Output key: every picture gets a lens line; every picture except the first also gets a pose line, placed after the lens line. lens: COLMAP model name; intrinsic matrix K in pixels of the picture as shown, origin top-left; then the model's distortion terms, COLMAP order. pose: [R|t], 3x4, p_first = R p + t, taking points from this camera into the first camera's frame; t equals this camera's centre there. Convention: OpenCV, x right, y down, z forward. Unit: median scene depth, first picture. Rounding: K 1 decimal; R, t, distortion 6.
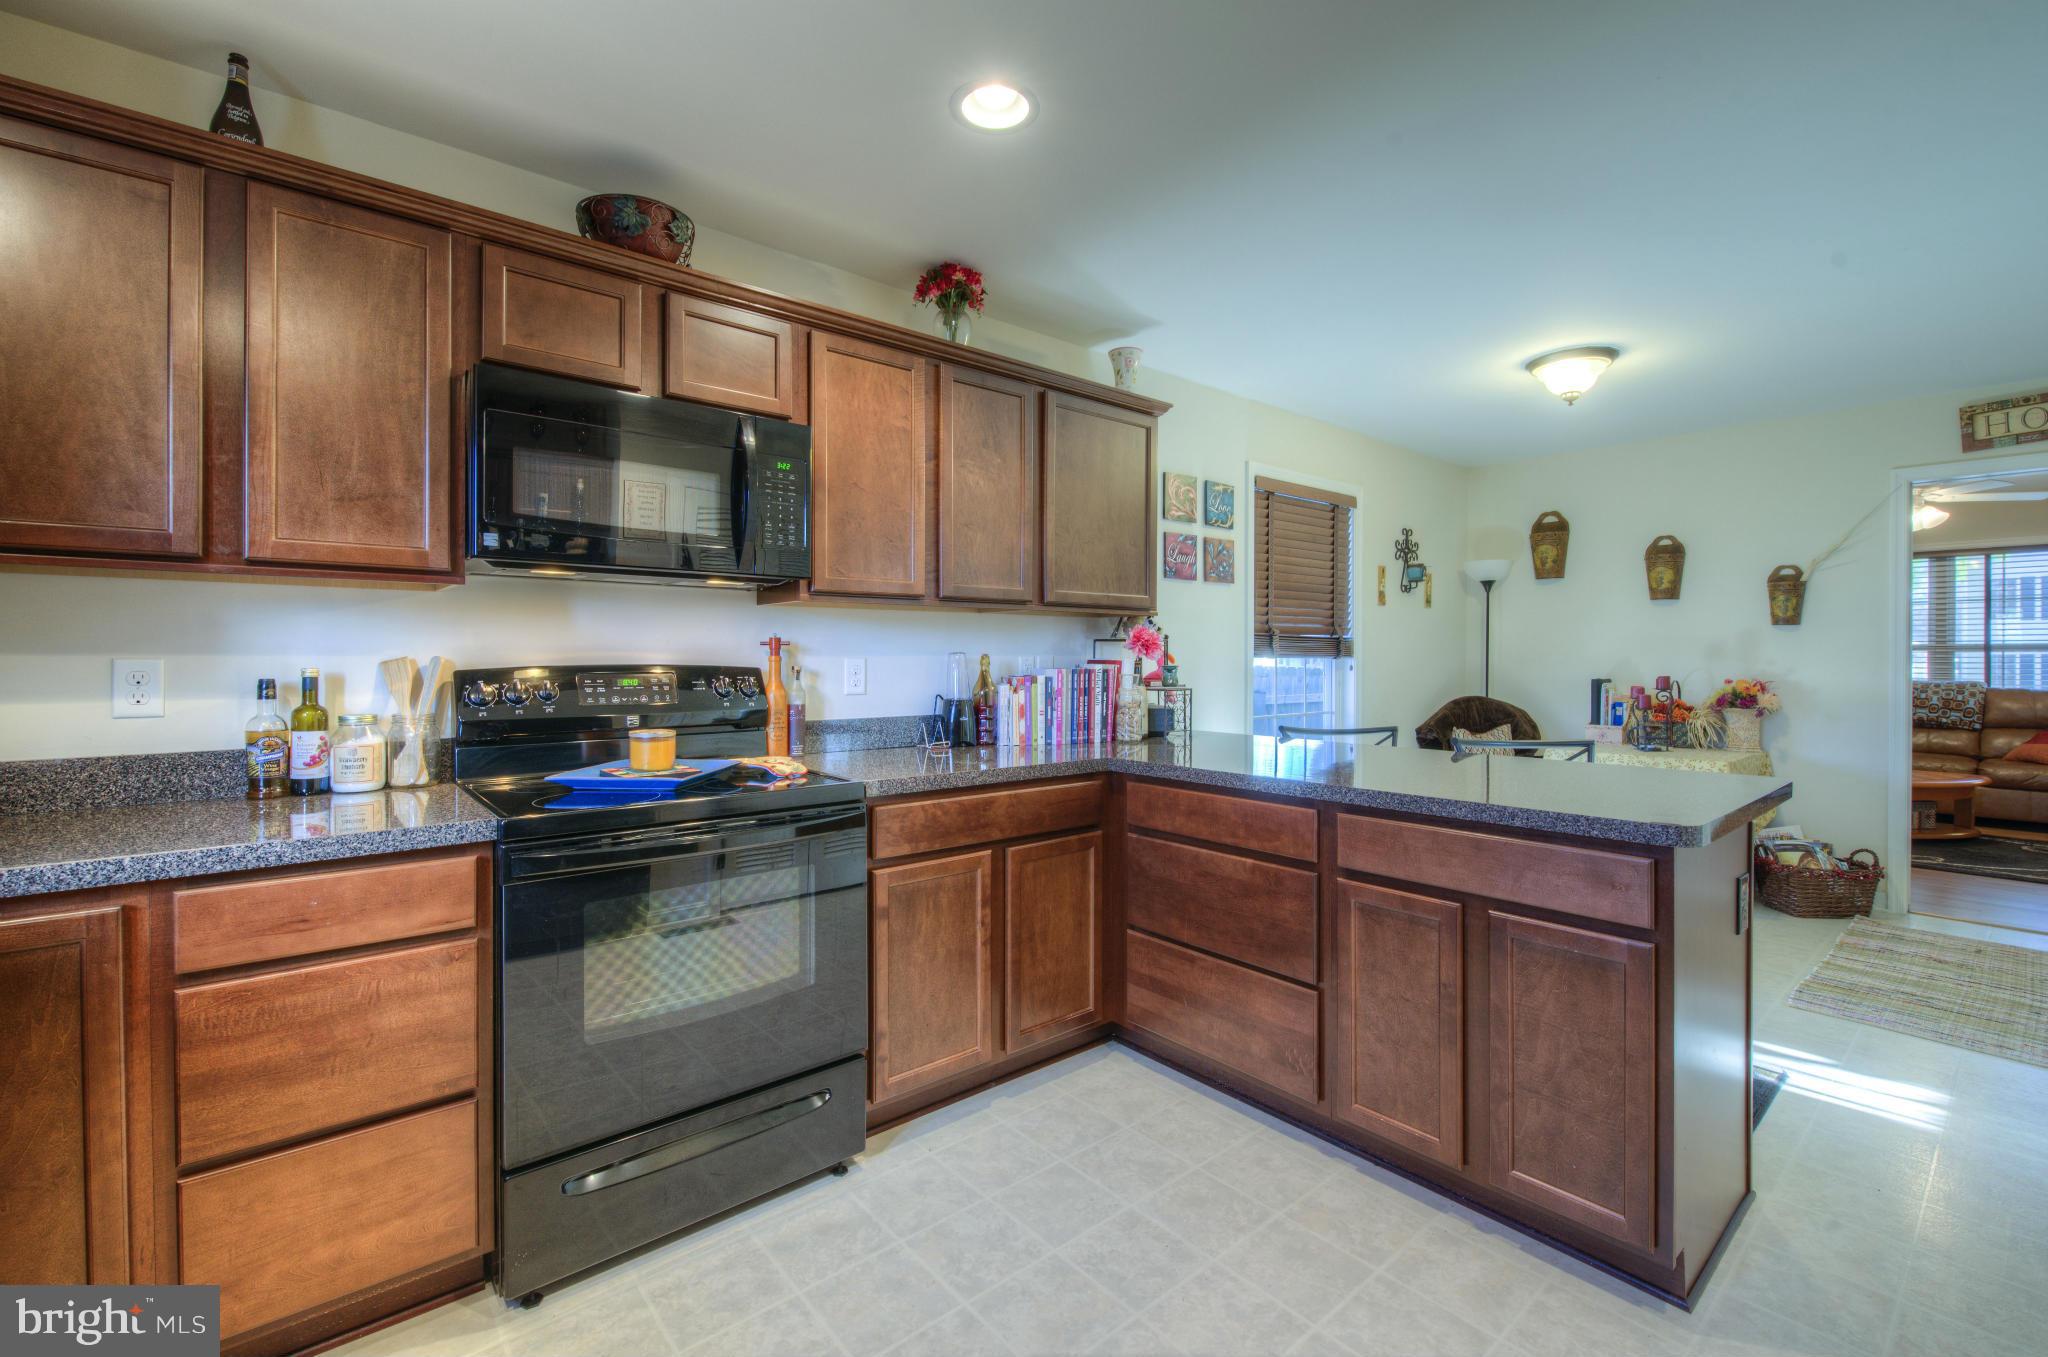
lens RADIAL K [[866.5, 0, 1018.0], [0, 866.5, 659.9], [0, 0, 1]] dist [0.001645, -0.006539]
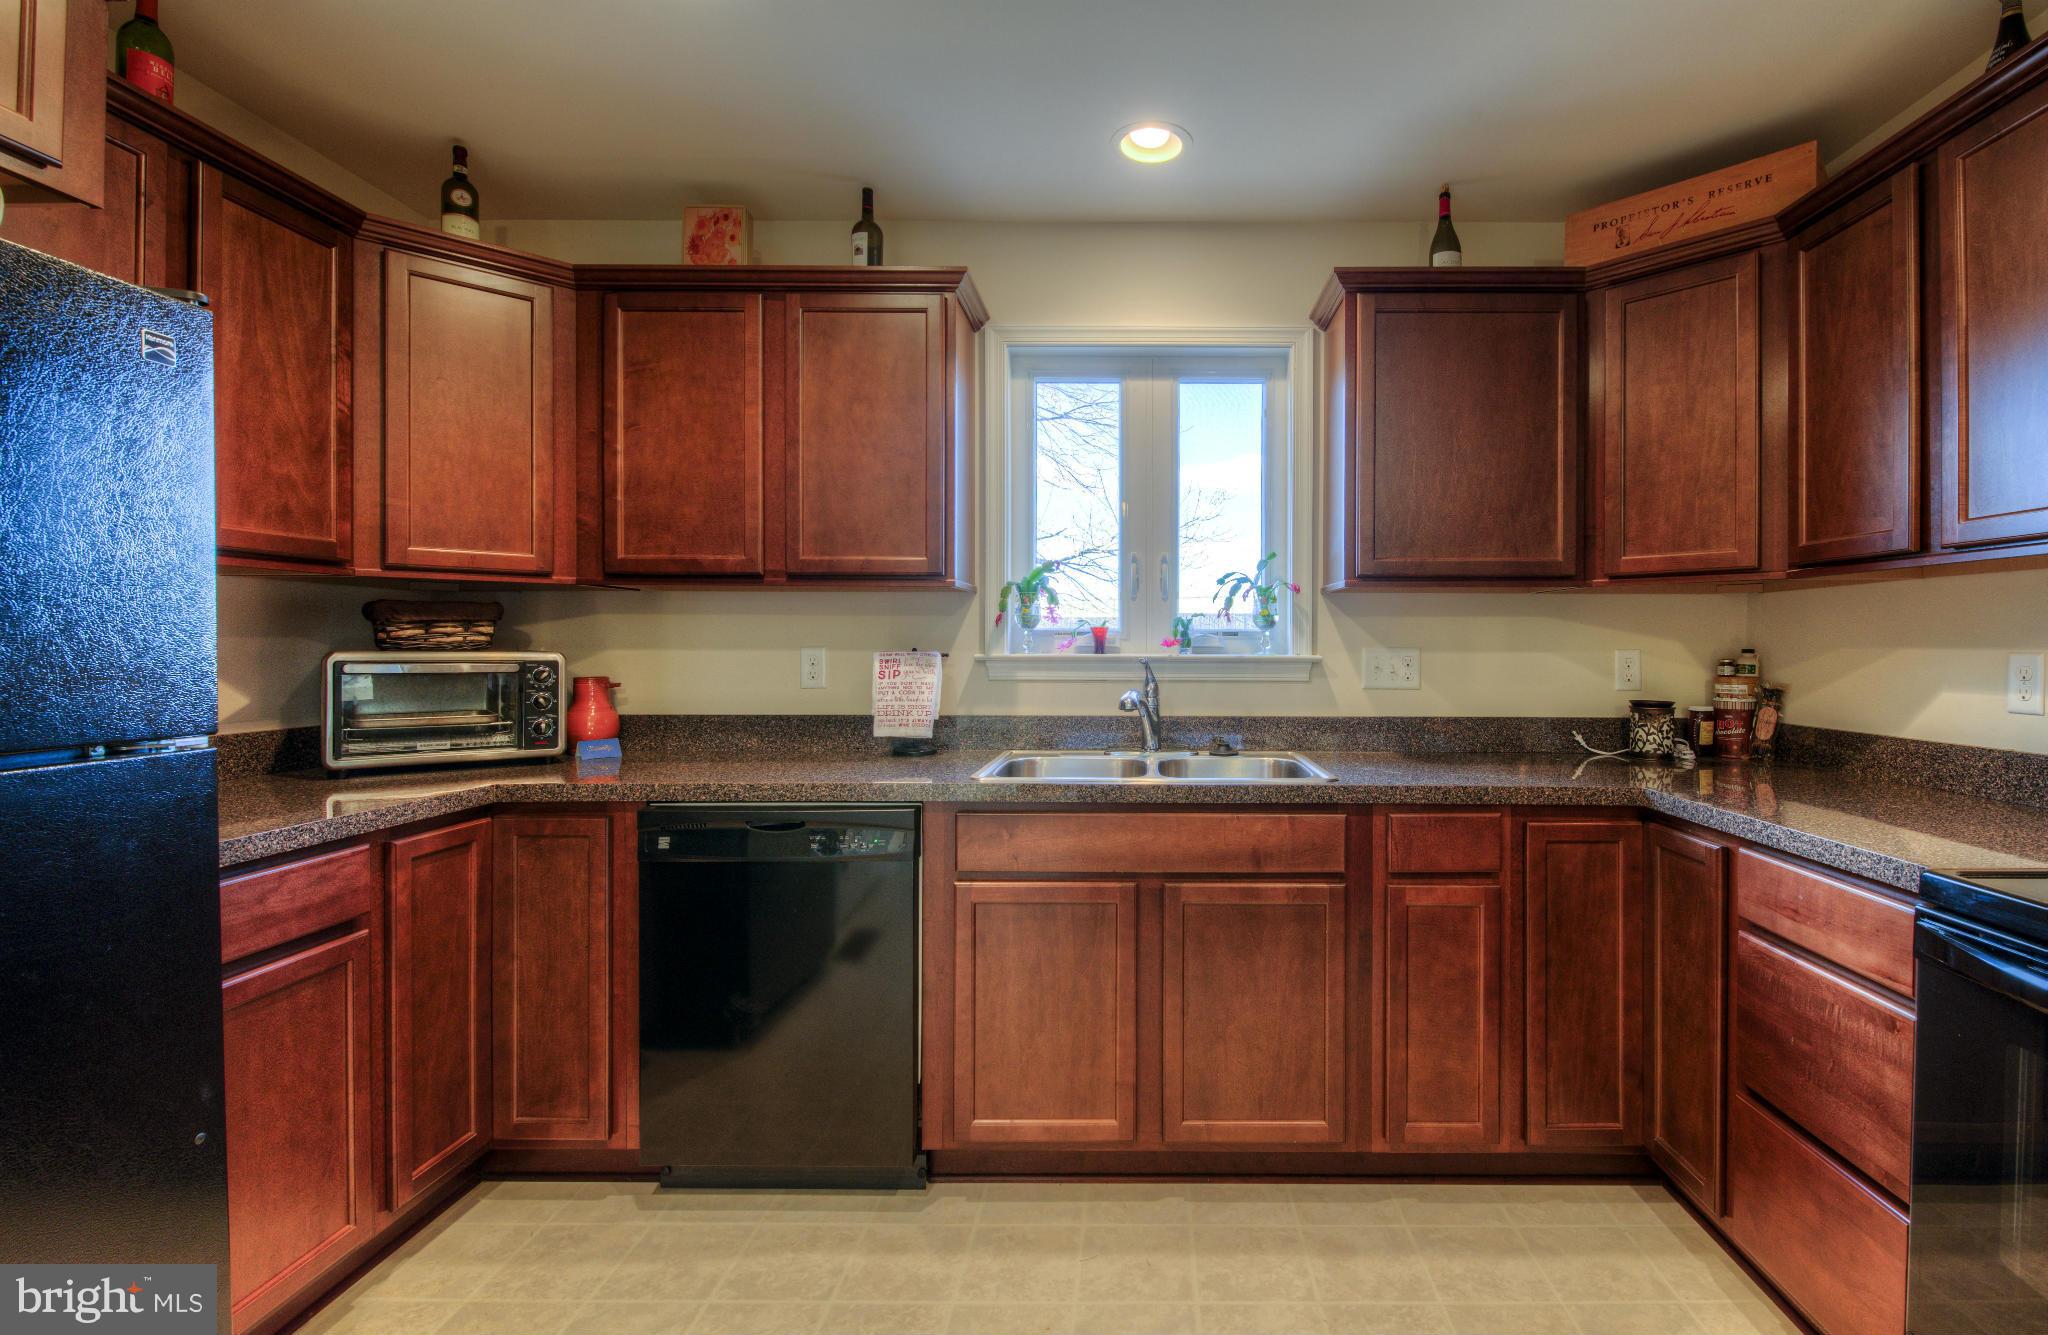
lens RADIAL K [[916.4, 0, 1144.5], [0, 916.4, 650.2], [0, 0, 1]] dist [0.005255, -0.004642]
pose [[-0.633969, 0.003191, -0.773352, 0.197579], [-0.005544, 0.999947, 0.008670, -0.003646], [0.773339, 0.009783, -0.633918, 0.442086]]
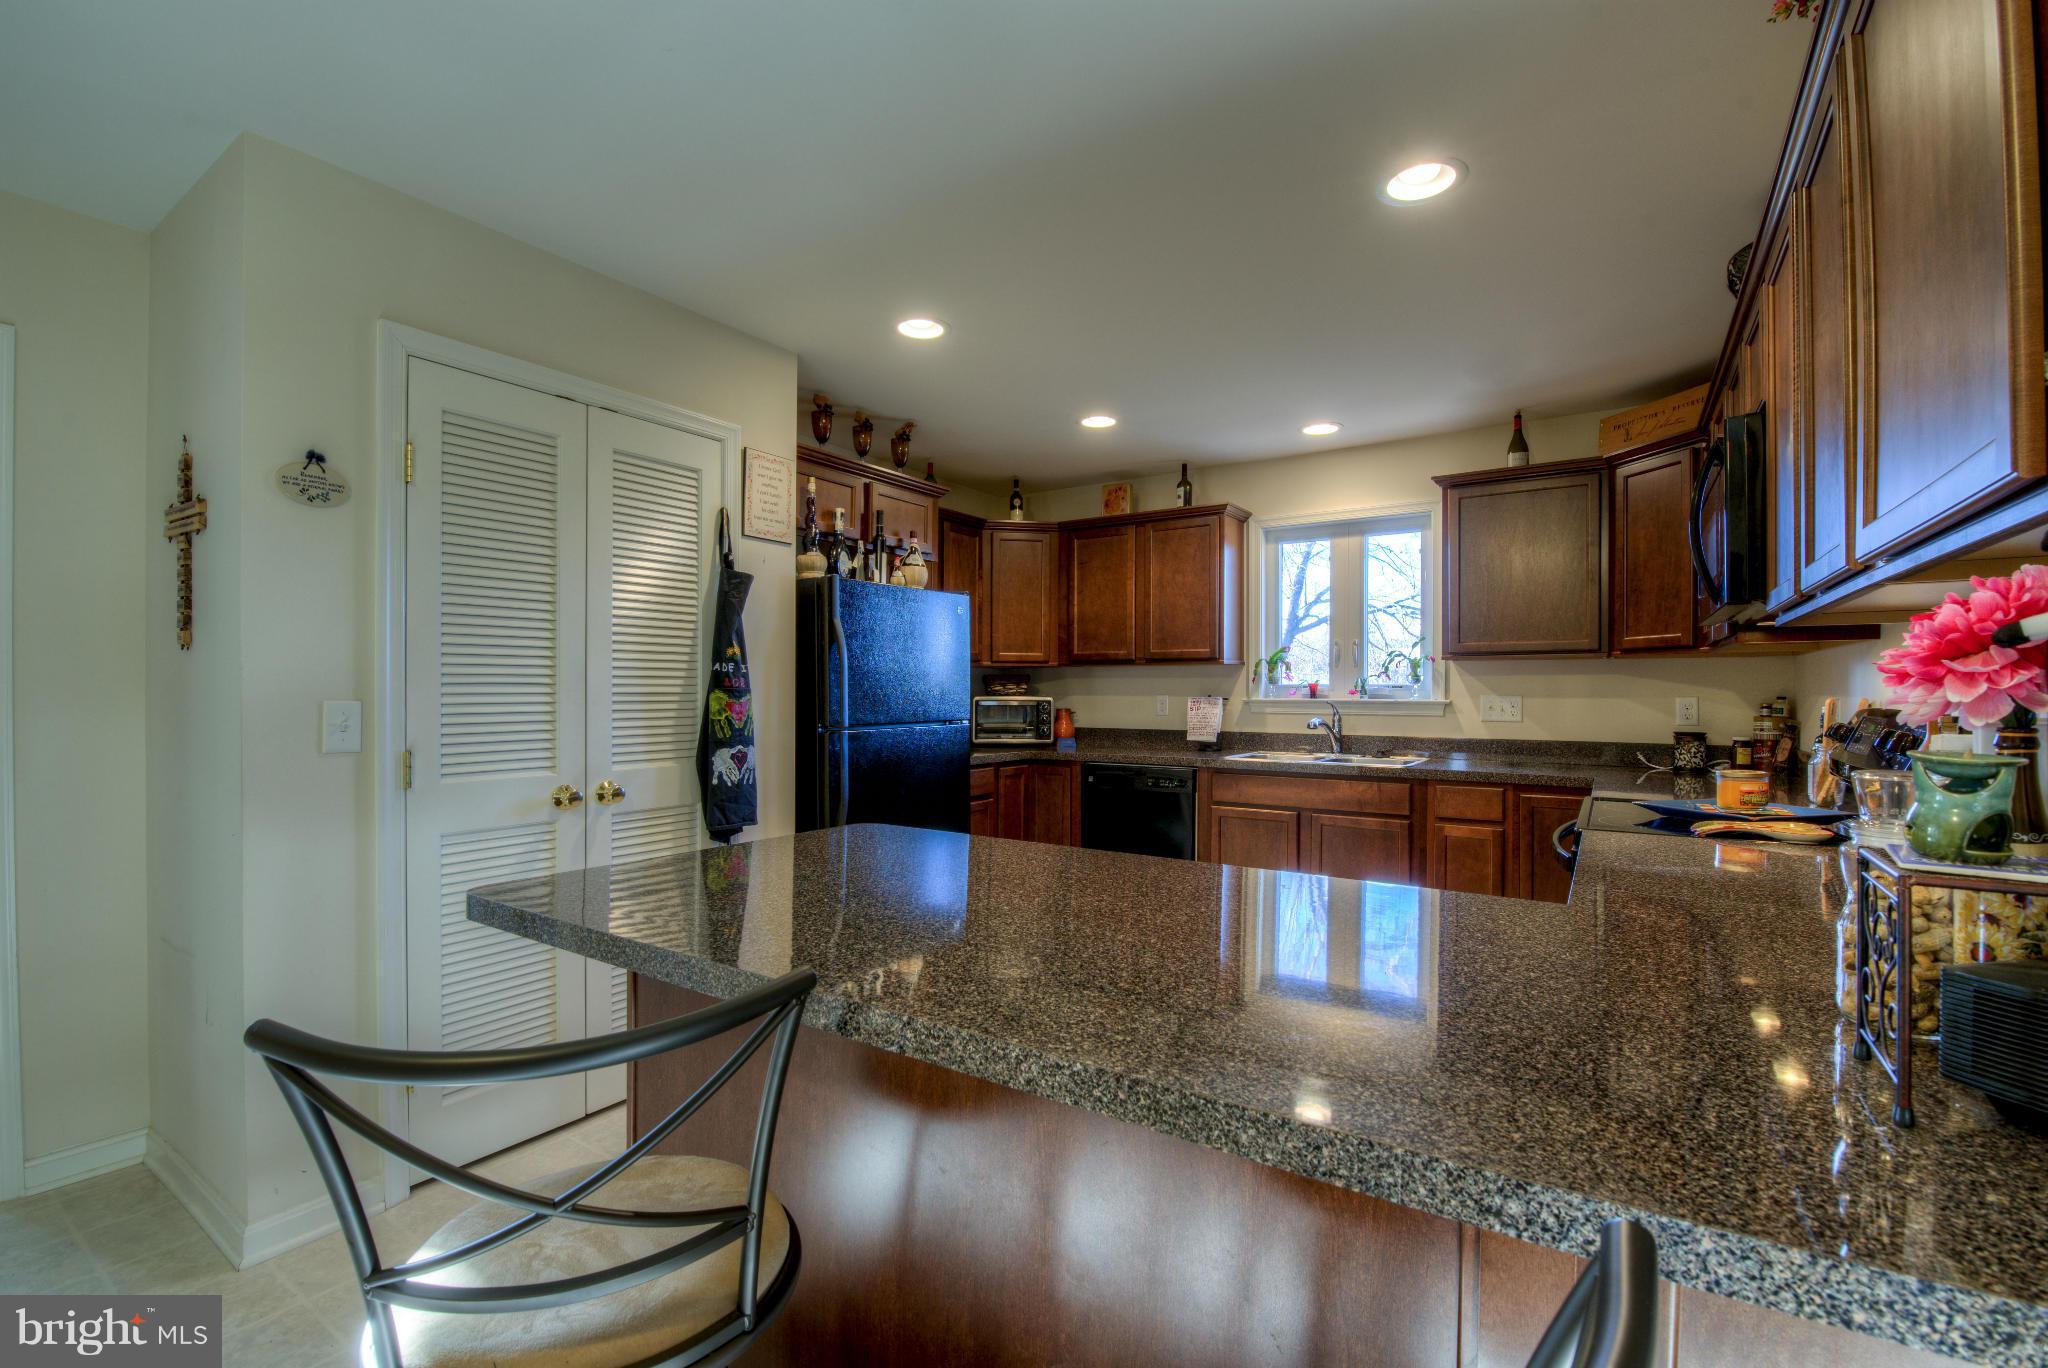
lens RADIAL K [[921.3, 0, 1018.2], [0, 921.3, 696.4], [0, 0, 1]] dist [-0.001221, -0.001368]
pose [[-0.956225, -0.000348, -0.292633, 0.426613], [-0.003206, 0.999952, 0.009284, -0.007984], [0.292616, 0.009816, -0.956180, 1.065192]]
